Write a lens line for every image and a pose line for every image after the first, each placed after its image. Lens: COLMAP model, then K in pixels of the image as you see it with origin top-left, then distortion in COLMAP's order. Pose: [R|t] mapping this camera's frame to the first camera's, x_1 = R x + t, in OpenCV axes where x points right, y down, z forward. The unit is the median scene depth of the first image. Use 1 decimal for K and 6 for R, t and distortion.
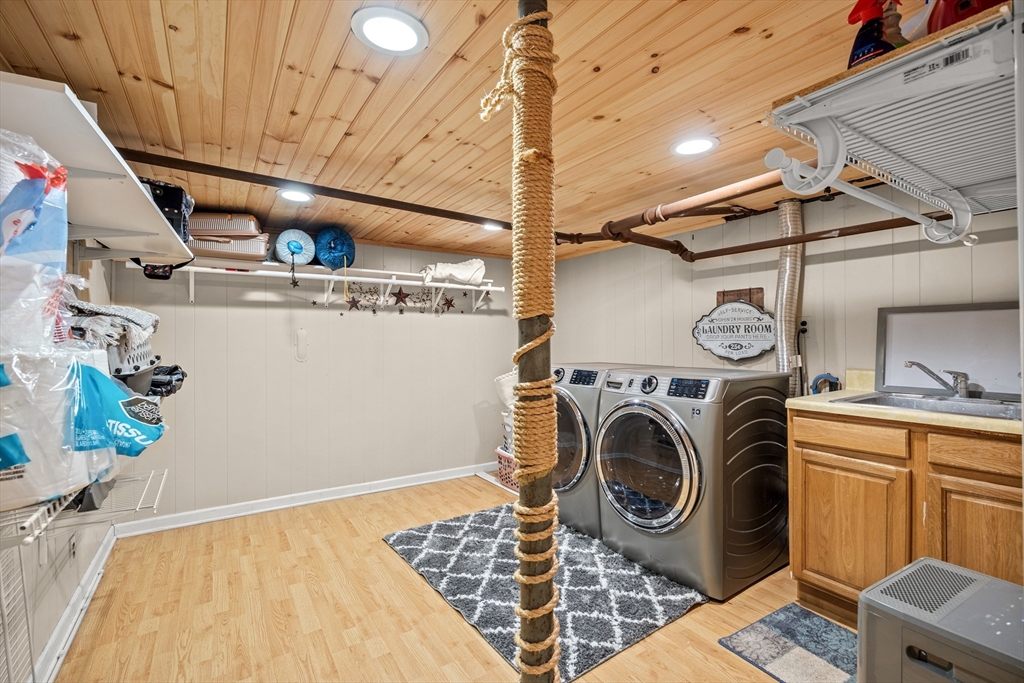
lens RADIAL K [[448.8, 0, 513.4], [0, 448.8, 341.0], [0, 0, 1]] dist [-0.015016, -0.000175]
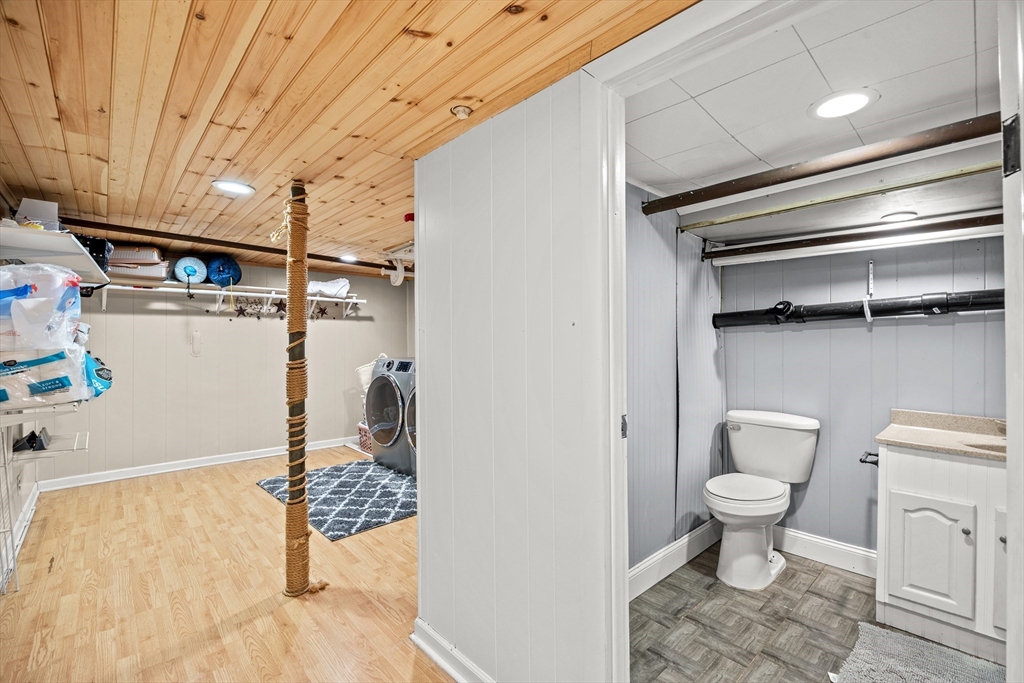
lens RADIAL K [[448.8, 0, 508.4], [0, 448.8, 337.0], [0, 0, 1]] dist [-0.015016, -0.000175]
pose [[0.989155, 0.003999, 0.146824, 0.294808], [-0.003066, 0.999974, -0.006575, -0.006746], [-0.146846, 0.006053, 0.989141, -0.521534]]
